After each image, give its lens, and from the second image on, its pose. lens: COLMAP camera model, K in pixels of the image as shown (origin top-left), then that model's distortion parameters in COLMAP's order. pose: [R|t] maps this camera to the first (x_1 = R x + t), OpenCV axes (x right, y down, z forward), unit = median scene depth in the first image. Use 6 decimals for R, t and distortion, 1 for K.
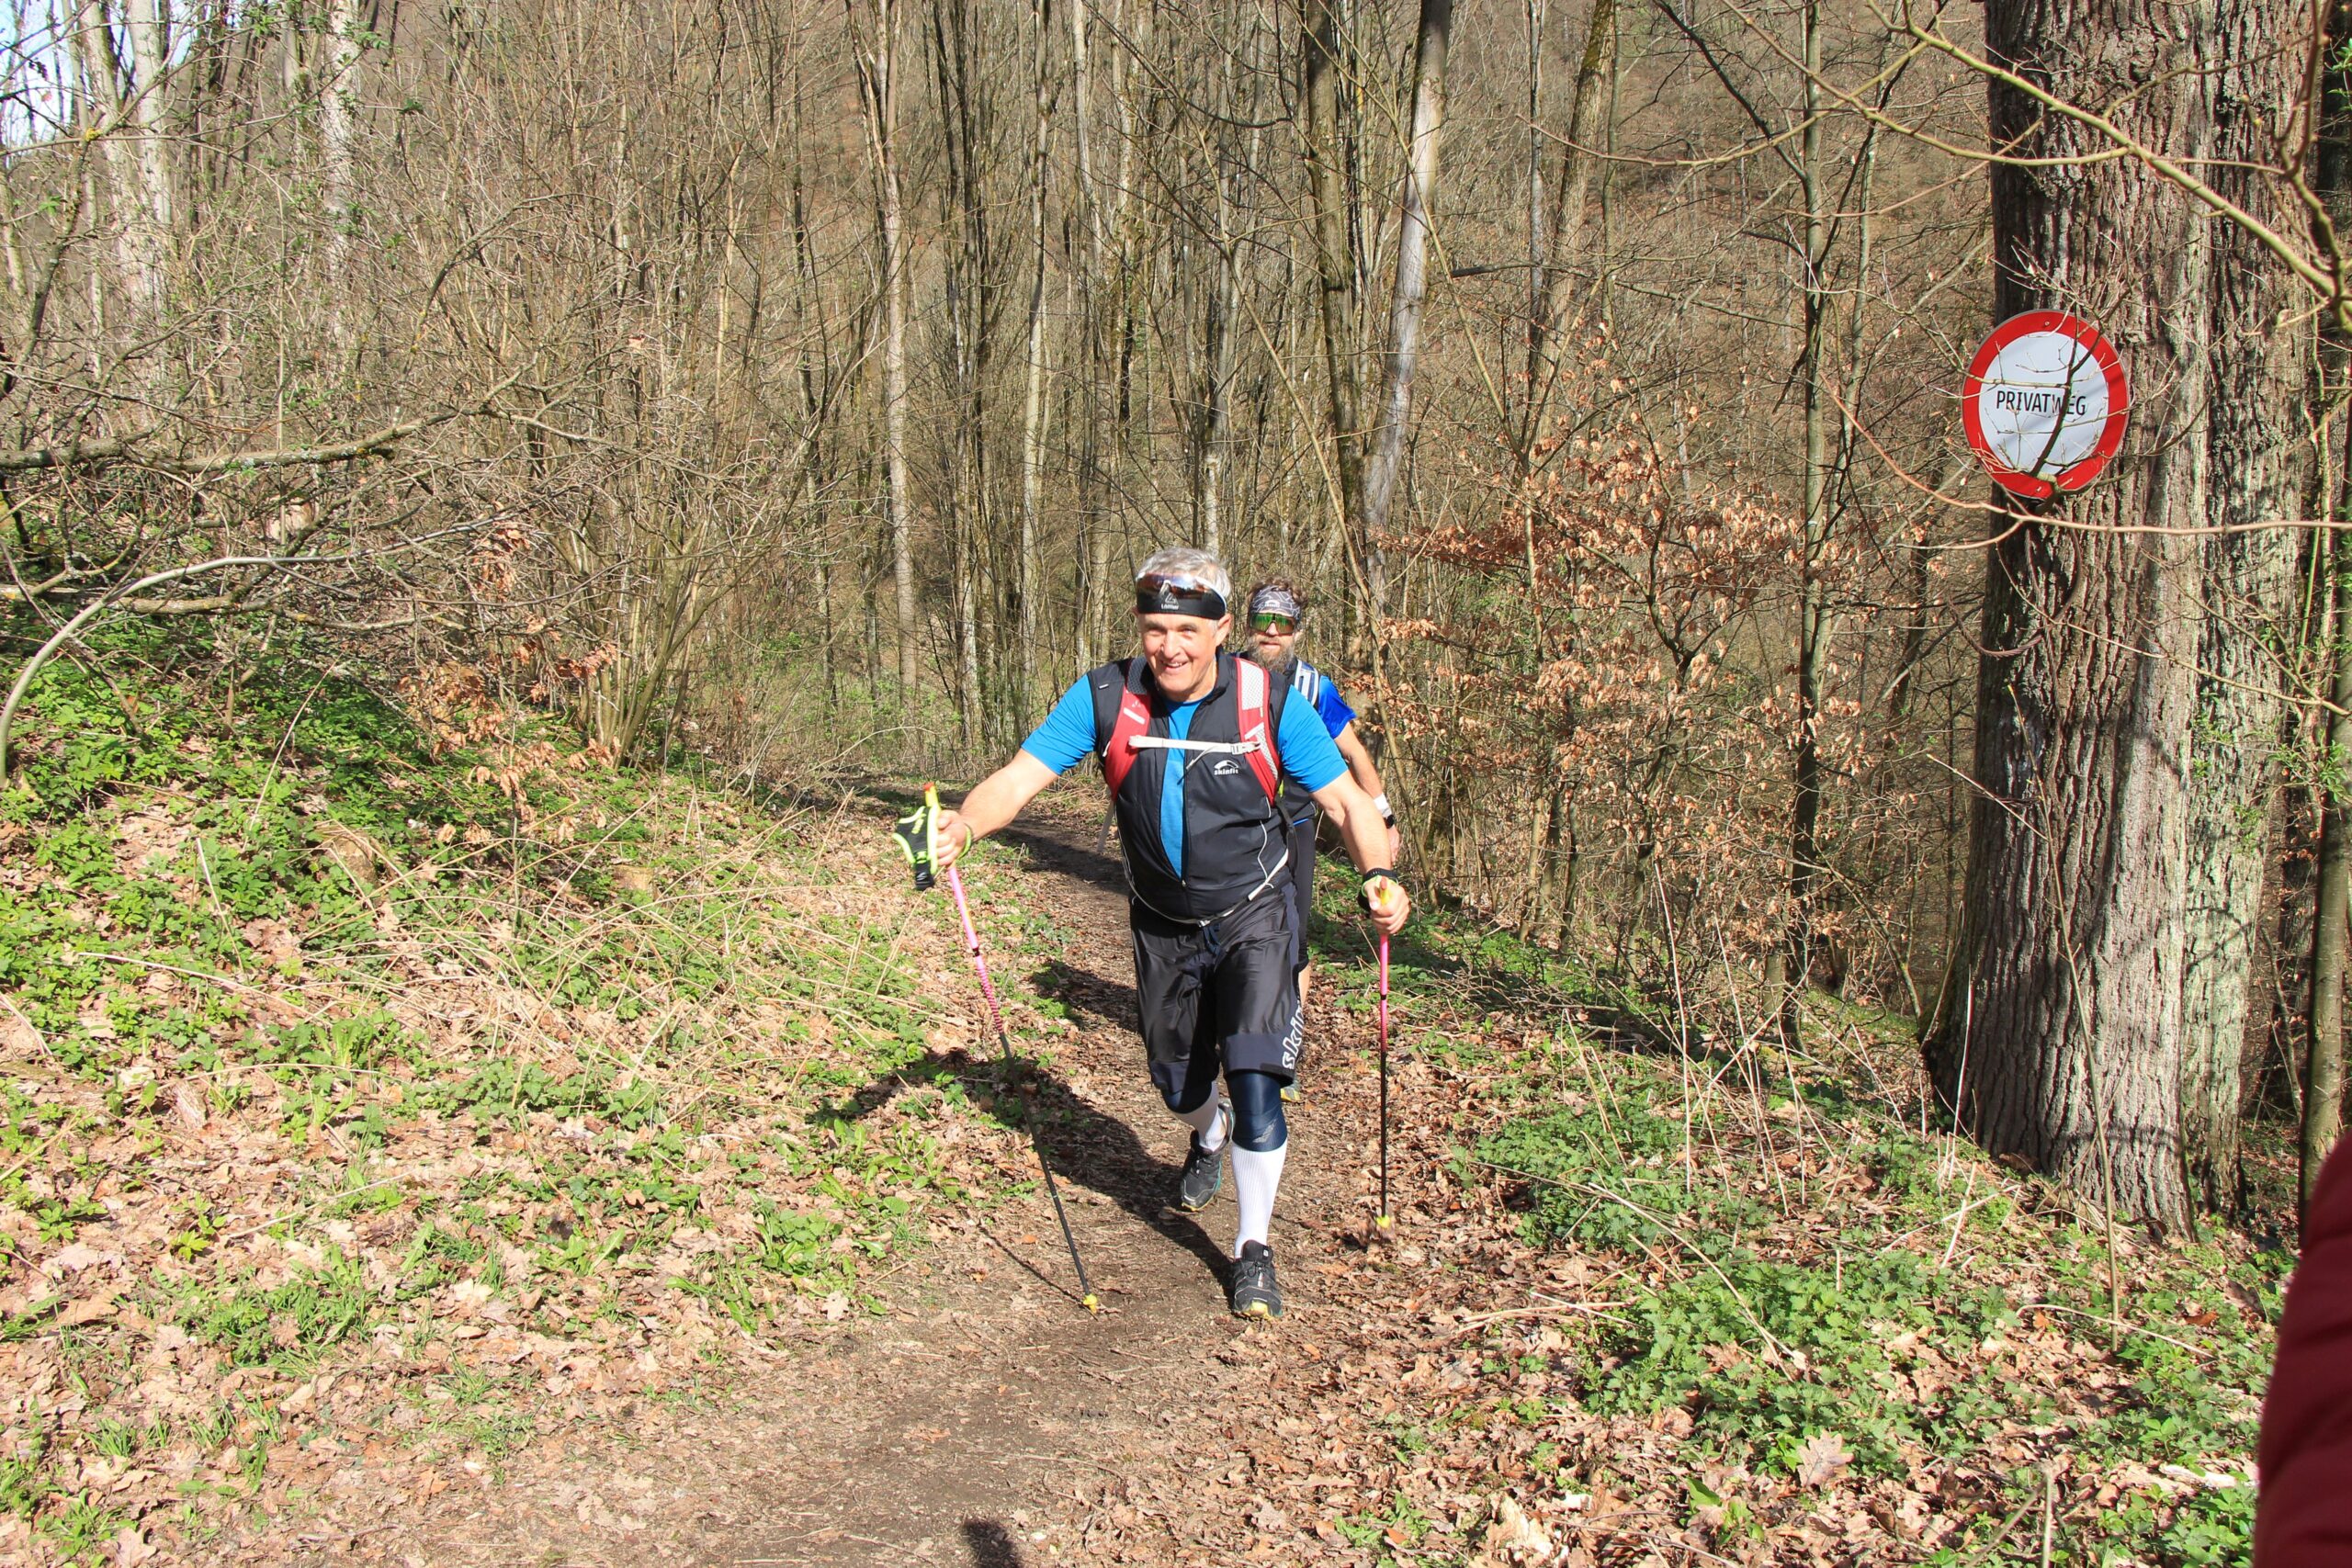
lens RADIAL K [[1950.5, 0, 1167.2], [0, 1950.5, 776.7], [0, 0, 1]] dist [-0.186222, 0.164806]
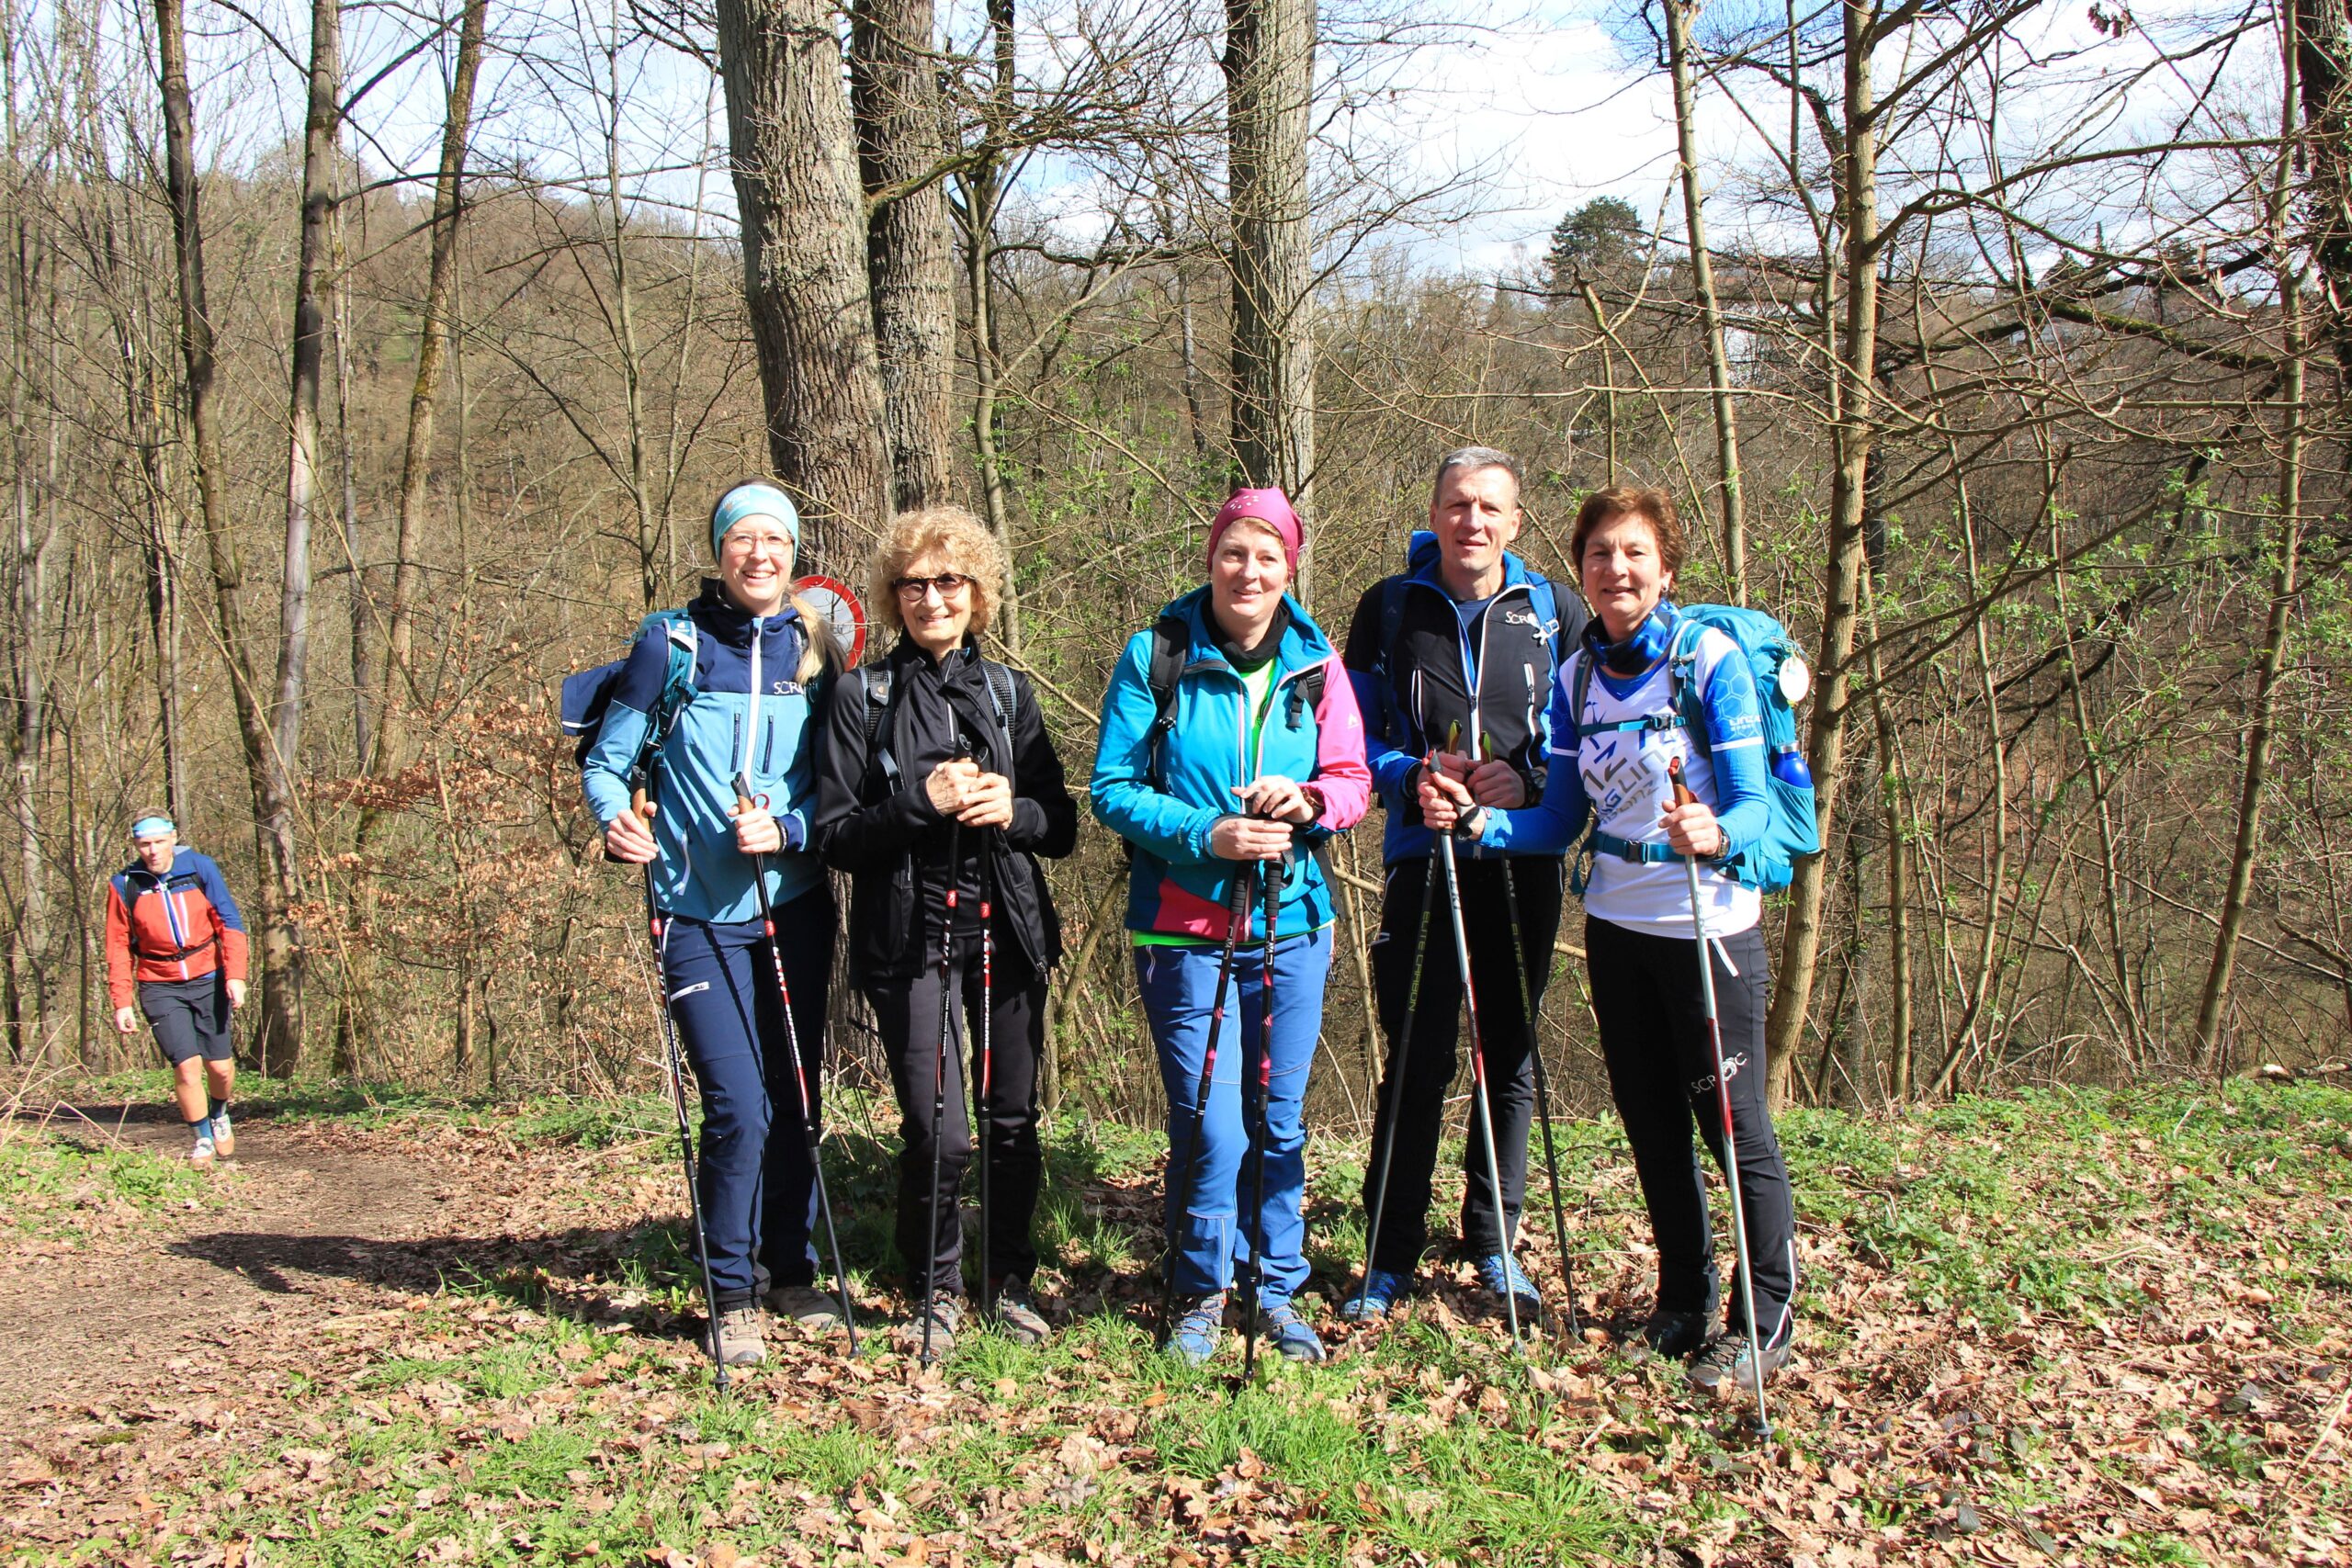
lens RADIAL K [[1950.5, 0, 1167.2], [0, 1950.5, 776.7], [0, 0, 1]] dist [-0.186222, 0.164806]
pose [[0.817921, -0.060715, 0.572117, -0.274286], [0.145875, 0.983806, -0.104144, 0.154414], [-0.556529, 0.168640, 0.813533, -0.555086]]
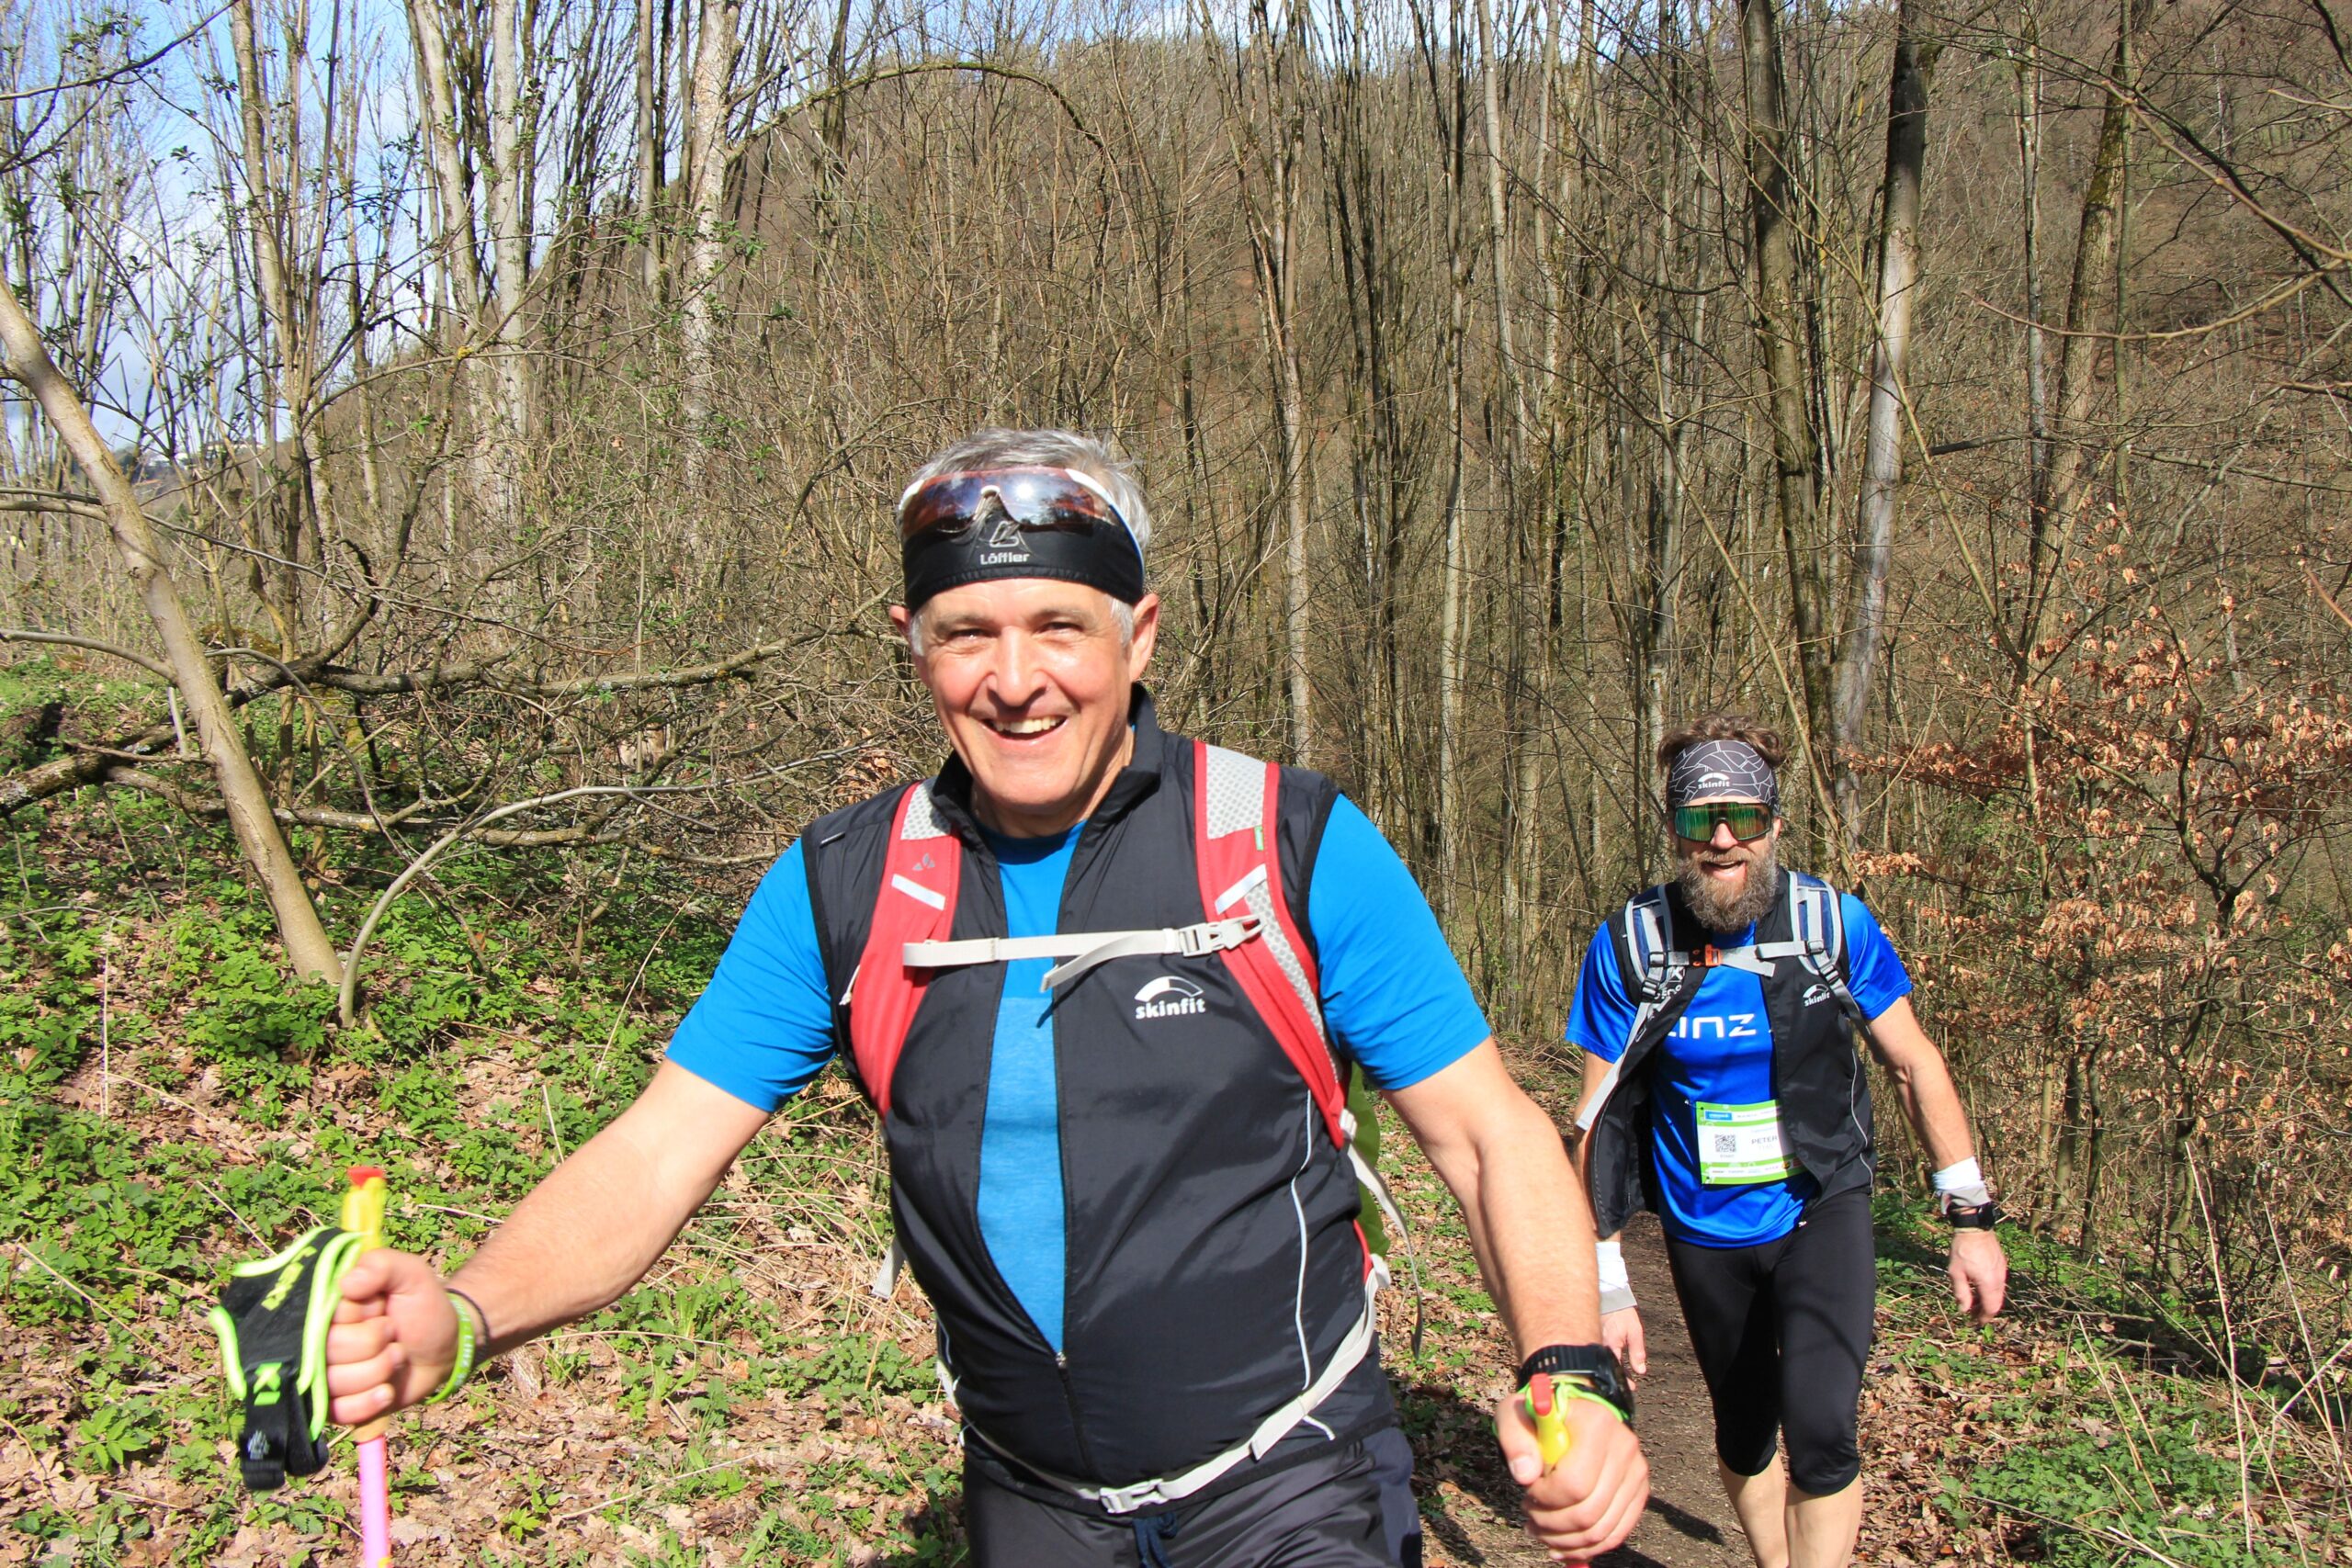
lens RADIAL K [[2224.4, 0, 1176.0], [0, 2224.4, 784.0], [0, 0, 1]] dist [-0.156198, 0.250664]
pose [[0.981405, -0.009010, -0.191739, 0.004471], [-0.012503, 0.993776, -0.110694, 0.000569], [0.191543, 0.111033, 0.975184, -0.022465]]
